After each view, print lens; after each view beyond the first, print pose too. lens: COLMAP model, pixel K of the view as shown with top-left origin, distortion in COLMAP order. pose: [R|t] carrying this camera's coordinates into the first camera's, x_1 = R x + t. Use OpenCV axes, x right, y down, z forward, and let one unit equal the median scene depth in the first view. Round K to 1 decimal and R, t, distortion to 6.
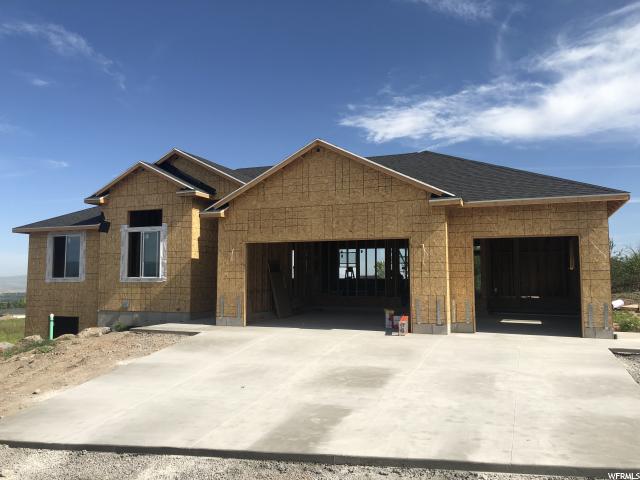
lens RADIAL K [[520.3, 0, 320.6], [0, 520.3, 231.3], [0, 0, 1]] dist [0.047310, -0.056461]
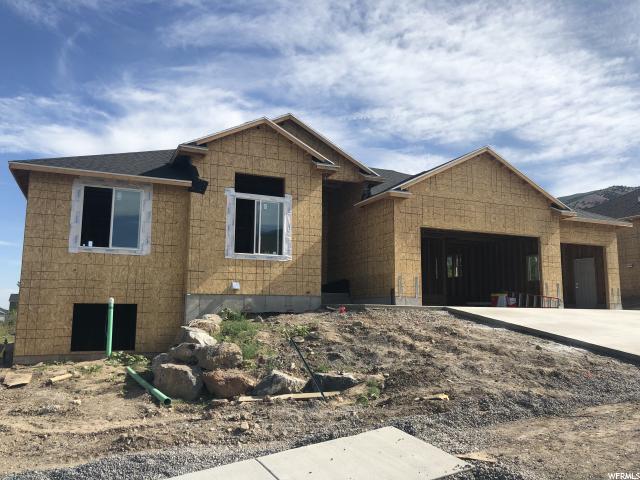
lens RADIAL K [[529.6, 0, 320.0], [0, 529.6, 240.0], [0, 0, 1]] dist [0.067368, -0.072912]
pose [[0.691696, 0.103959, 0.714667, -0.871284], [-0.075191, 0.994574, -0.071901, 0.117669], [-0.718264, -0.004003, 0.695760, 0.336579]]
